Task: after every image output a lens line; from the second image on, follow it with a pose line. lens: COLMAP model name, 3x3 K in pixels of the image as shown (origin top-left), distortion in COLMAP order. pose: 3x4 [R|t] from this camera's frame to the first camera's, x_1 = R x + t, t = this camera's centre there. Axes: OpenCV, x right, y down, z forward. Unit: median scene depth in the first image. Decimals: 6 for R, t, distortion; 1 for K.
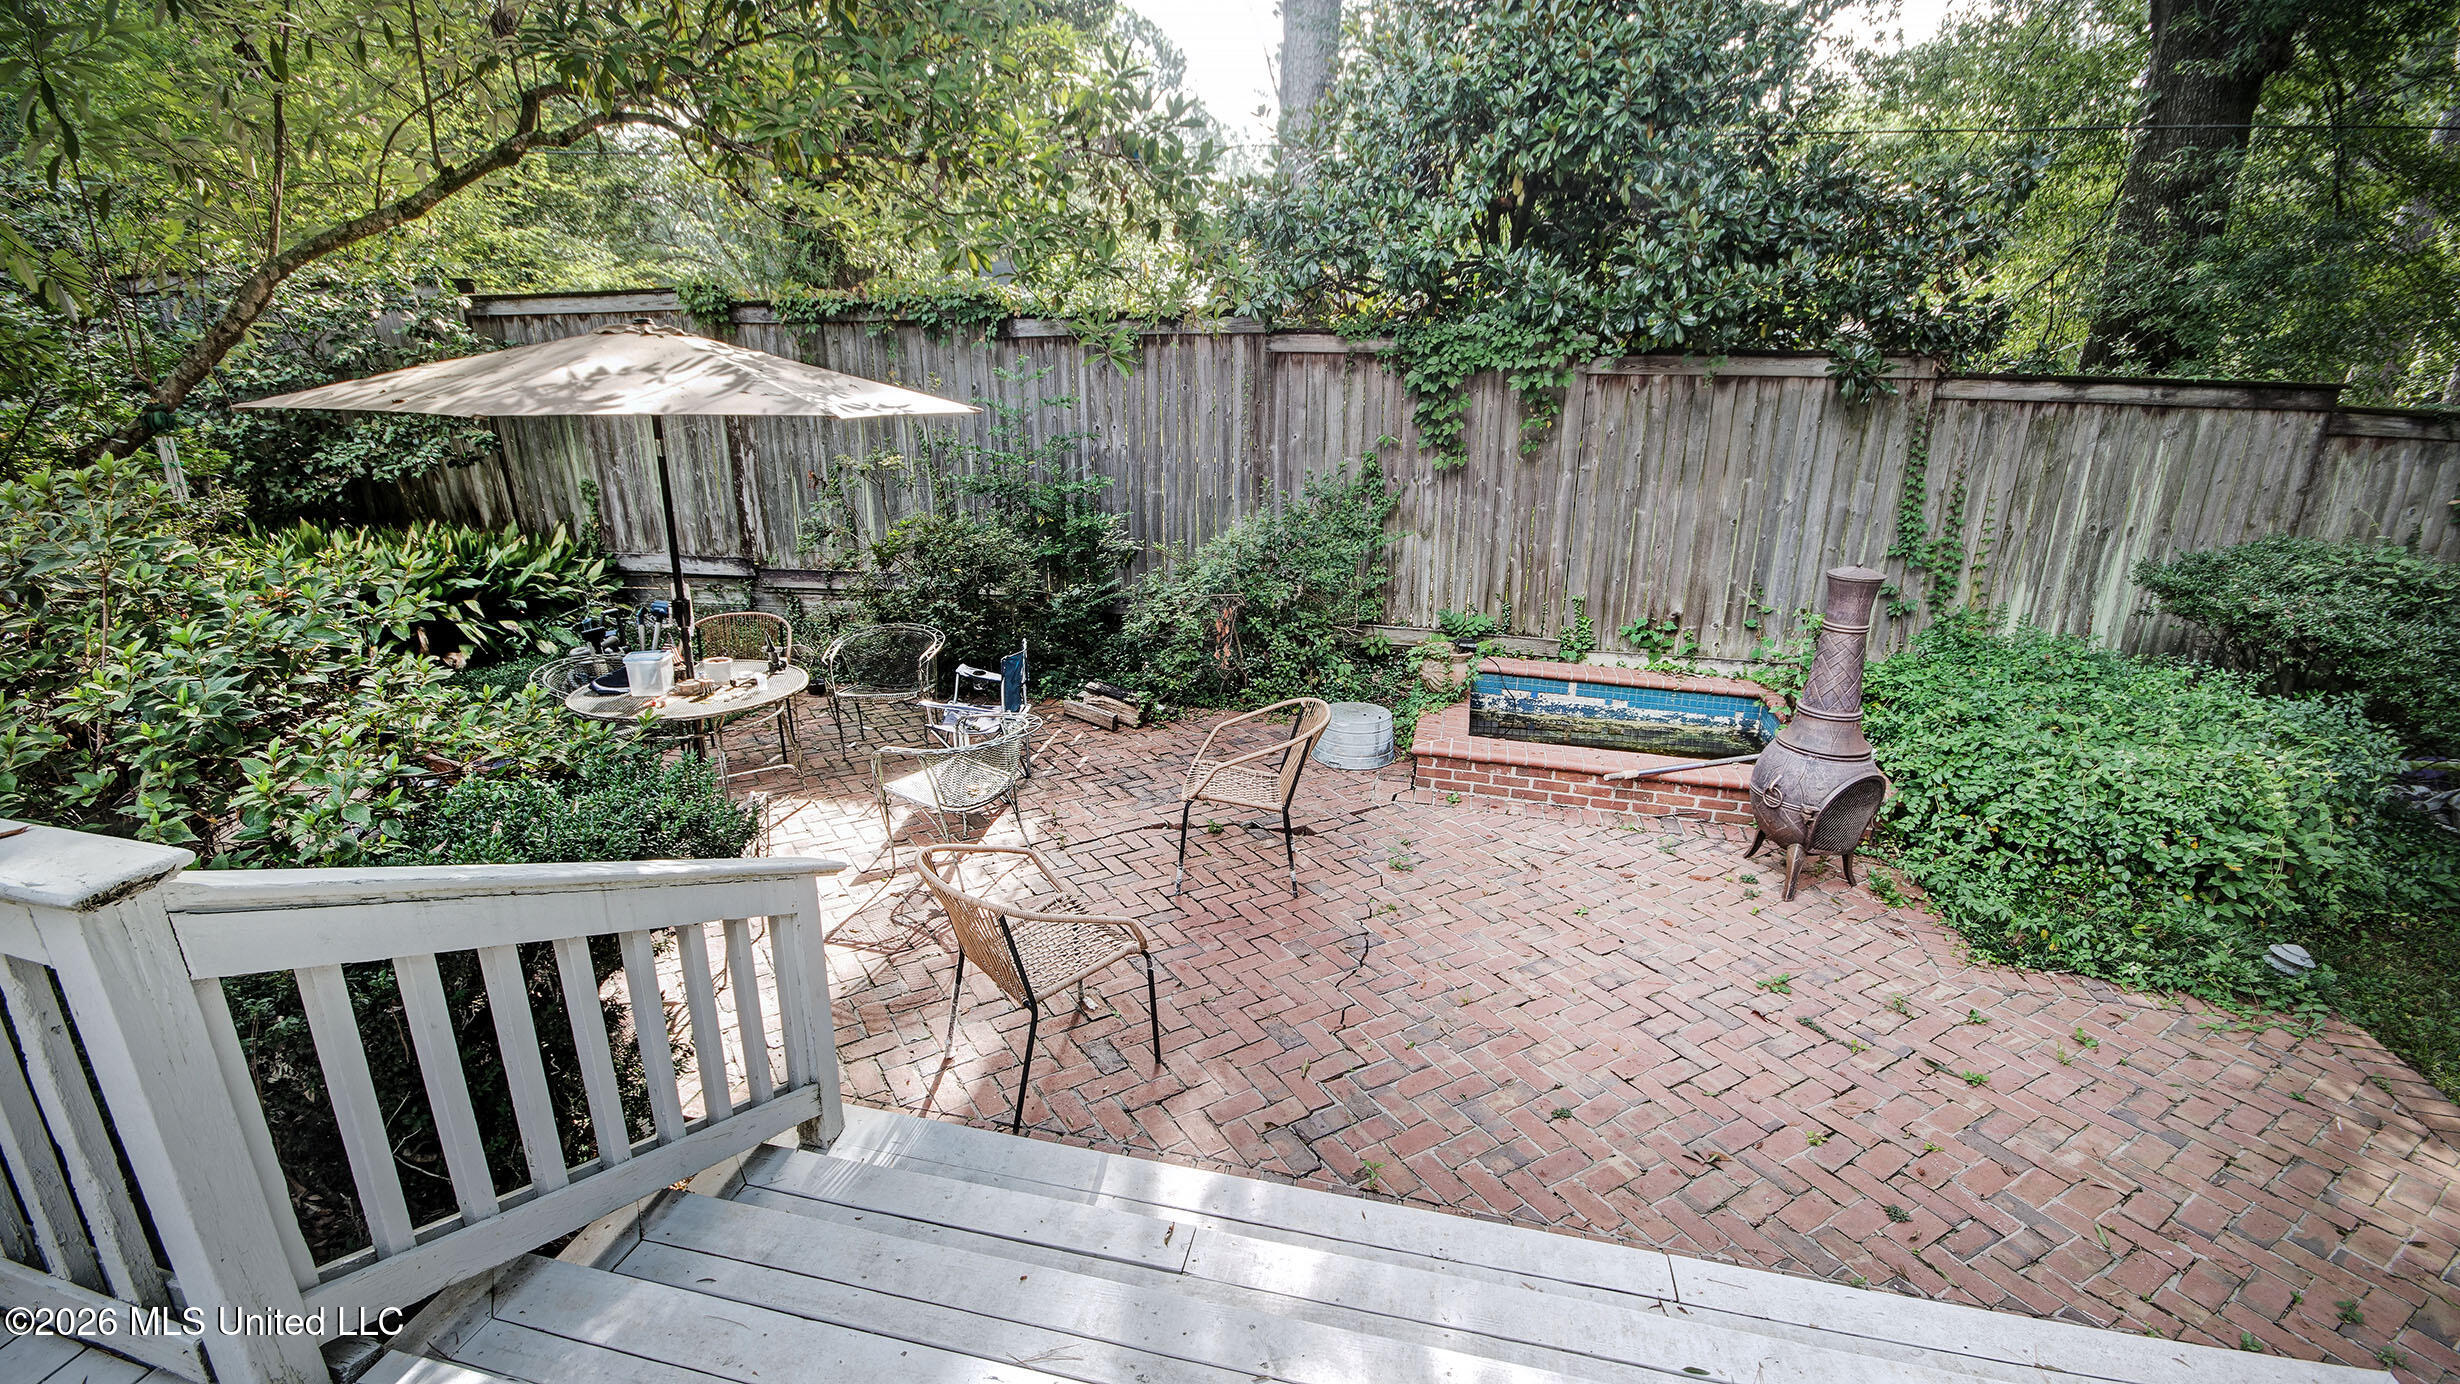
lens RADIAL K [[1045.4, 0, 1213.5], [0, 1045.4, 681.9], [0, 0, 1]] dist [-0.020236, -0.001602]
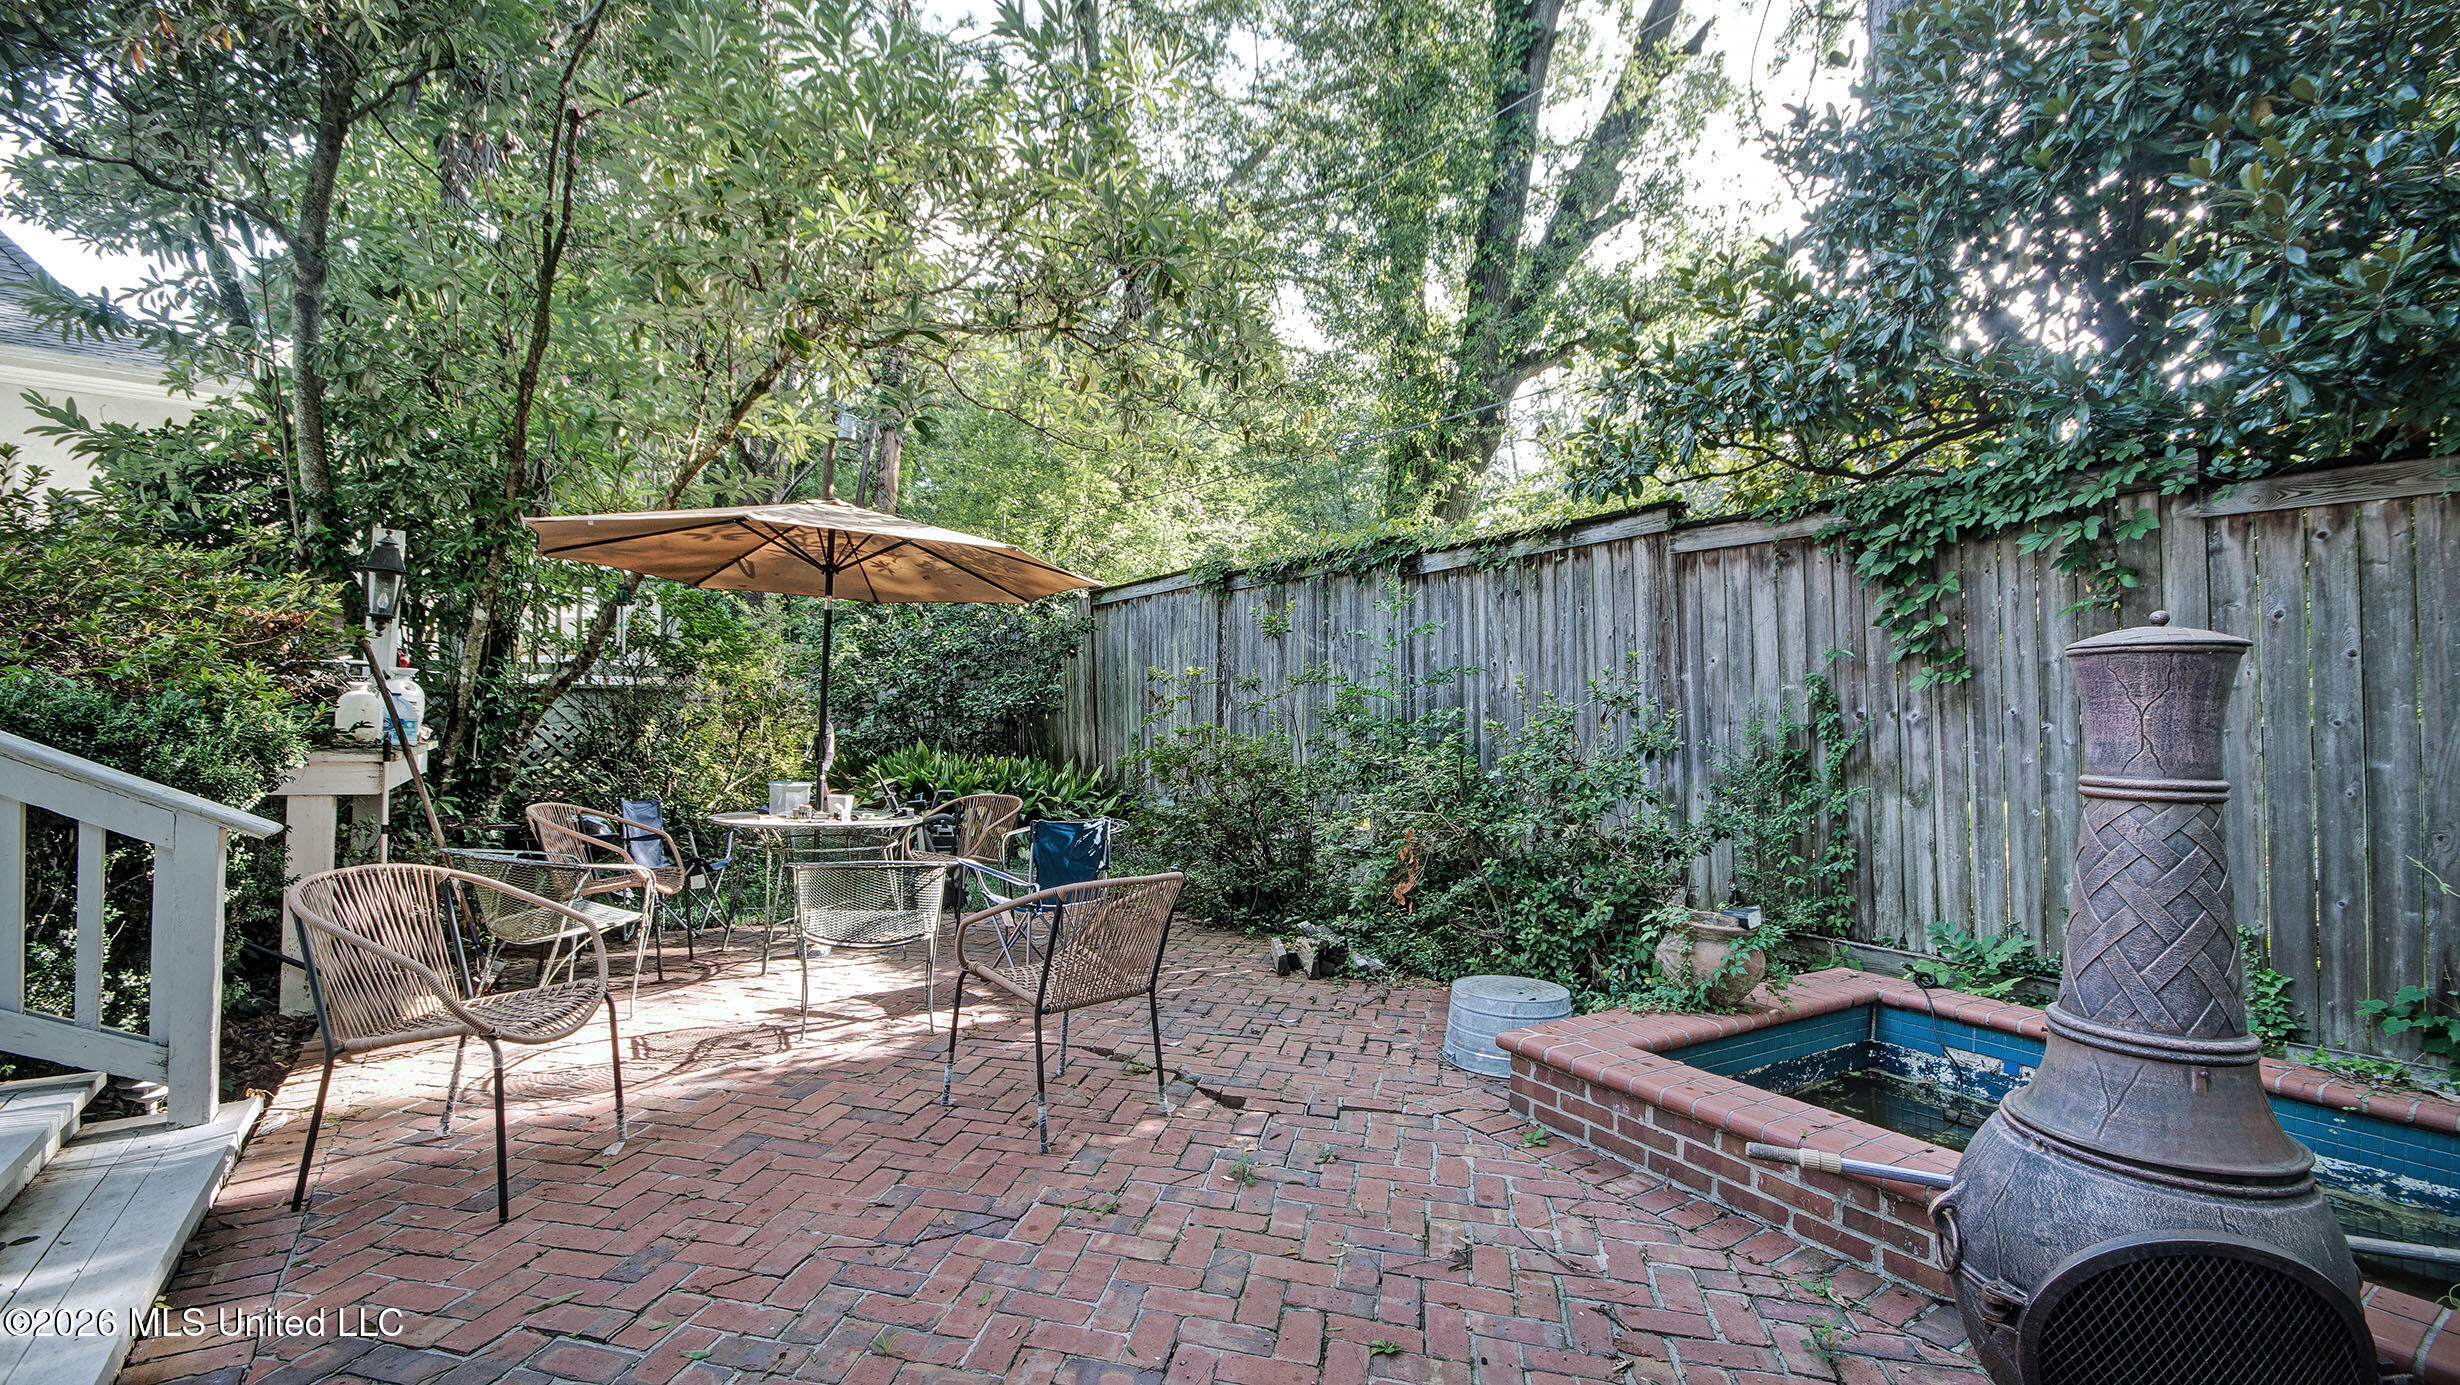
lens RADIAL K [[1045.4, 0, 1217.4], [0, 1045.4, 709.9], [0, 0, 1]] dist [-0.020236, -0.001602]
pose [[0.725635, -0.005557, -0.688058, 0.359458], [-0.206067, 0.952316, -0.225012, 0.038091], [0.656499, 0.305063, 0.689889, 0.304895]]
